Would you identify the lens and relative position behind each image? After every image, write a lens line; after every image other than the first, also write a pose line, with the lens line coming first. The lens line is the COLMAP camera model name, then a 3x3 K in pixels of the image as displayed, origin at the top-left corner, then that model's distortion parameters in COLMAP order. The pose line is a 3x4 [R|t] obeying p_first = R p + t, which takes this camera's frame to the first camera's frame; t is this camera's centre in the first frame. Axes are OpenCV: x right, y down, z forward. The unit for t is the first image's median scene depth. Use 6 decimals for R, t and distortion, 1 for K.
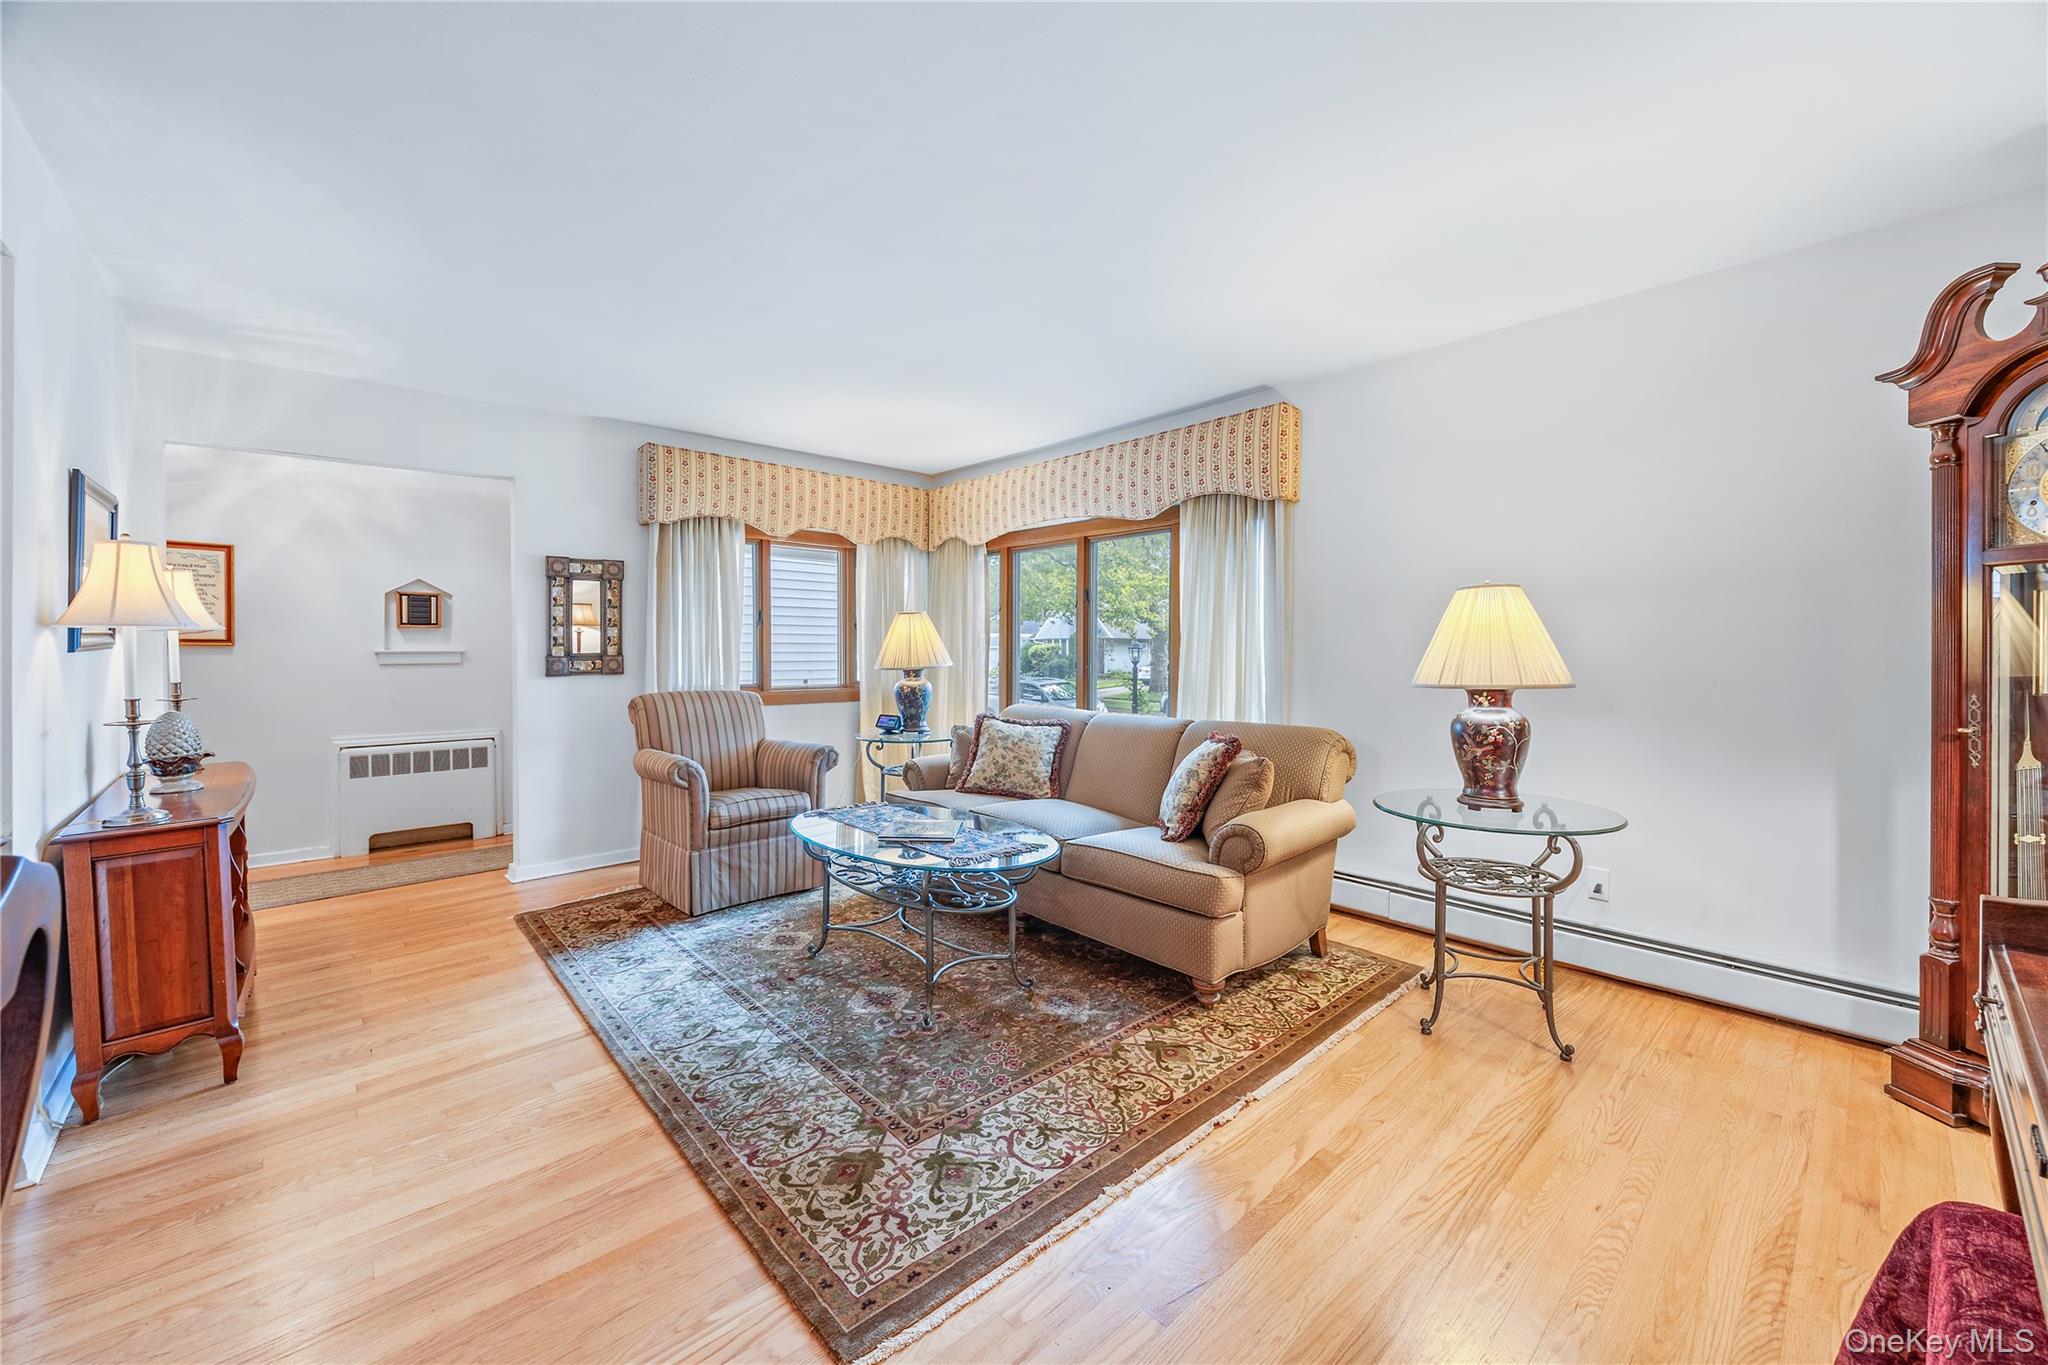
lens RADIAL K [[785.2, 0, 1054.5], [0, 785.2, 660.7], [0, 0, 1]] dist [-0.002314, -0.000125]
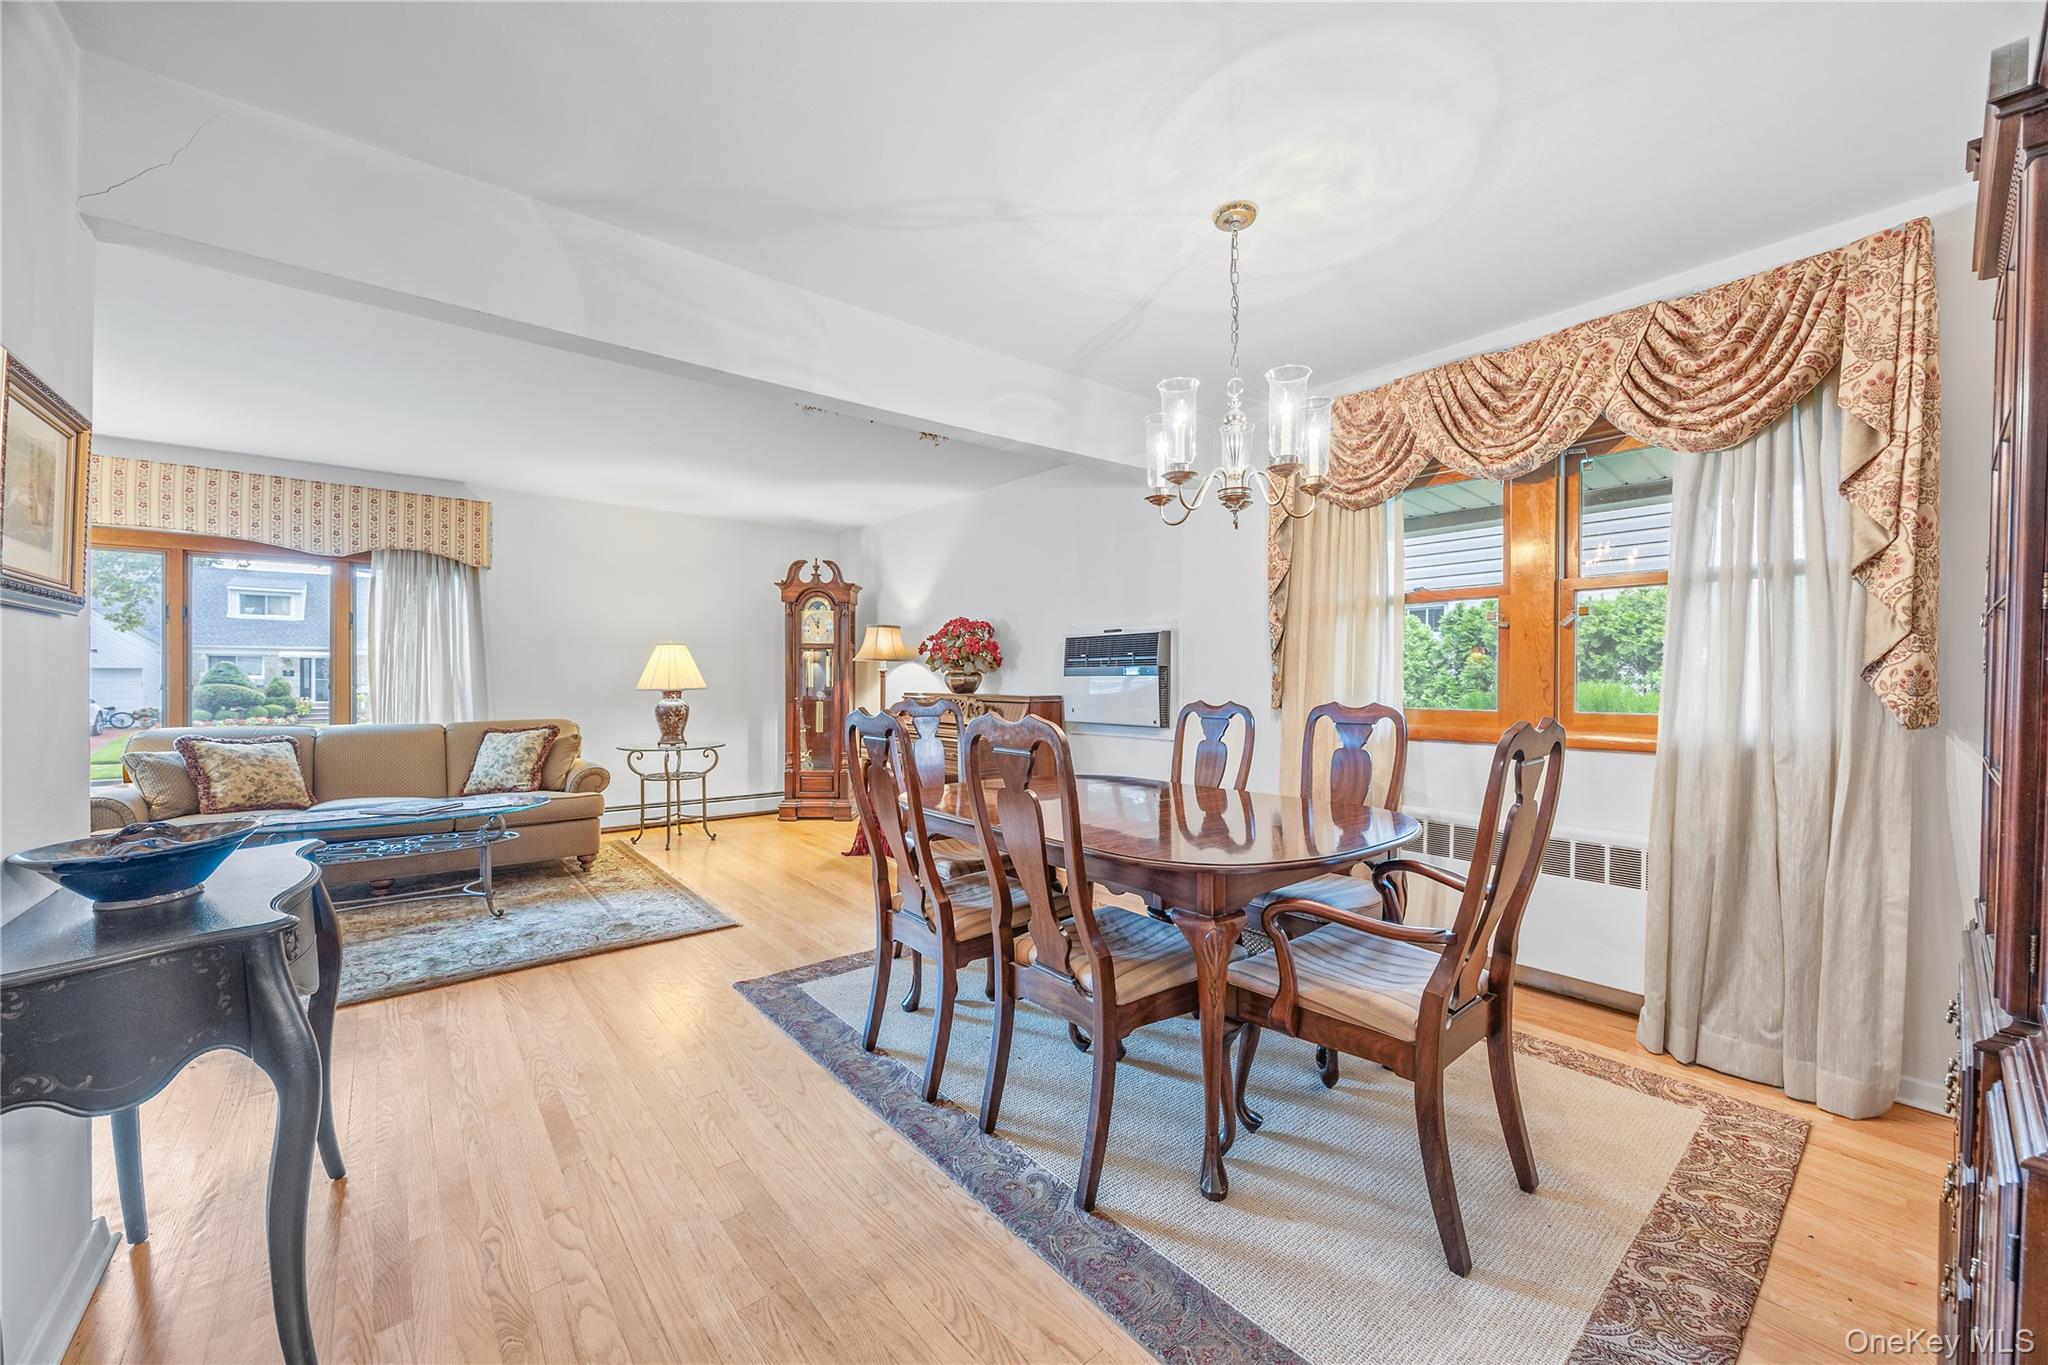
lens RADIAL K [[785.2, 0, 1022.3], [0, 785.2, 681.4], [0, 0, 1]] dist [-0.002314, -0.000125]
pose [[0.063471, -0.007291, 0.997957, -1.086504], [0.007183, 0.999951, 0.006849, 0.000419], [-0.997958, 0.006733, 0.063520, -0.080313]]
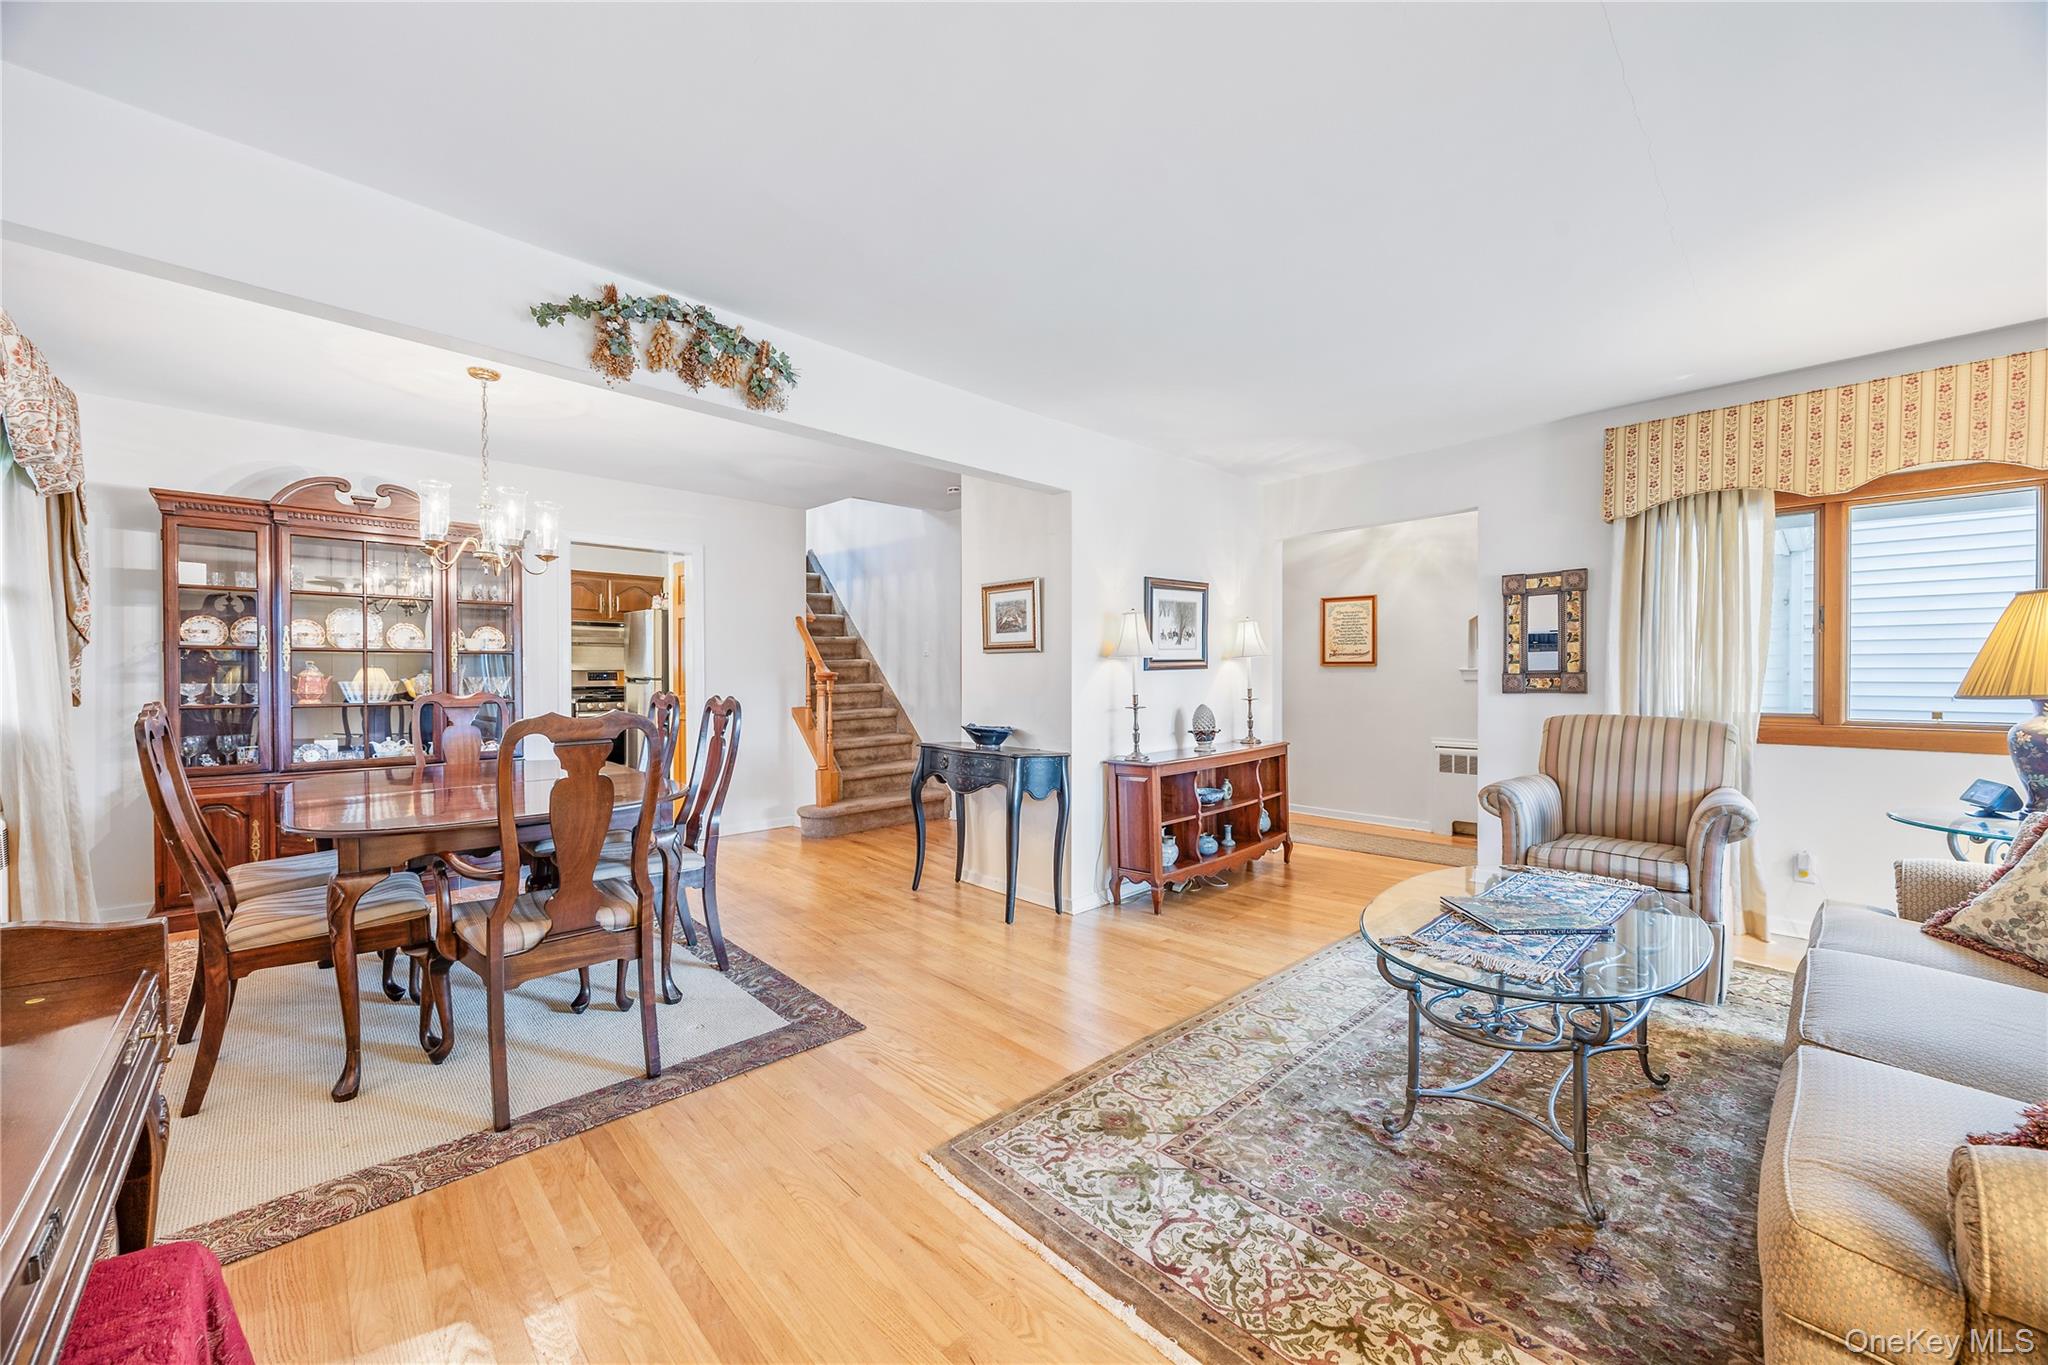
lens RADIAL K [[785.2, 0, 1023.1], [0, 785.2, 681.6], [0, 0, 1]] dist [-0.002314, -0.000125]
pose [[-0.004888, 0.010969, -0.999928, 0.424317], [-0.008299, 0.999905, 0.011009, -0.001243], [0.999954, 0.008353, -0.004797, 0.418096]]
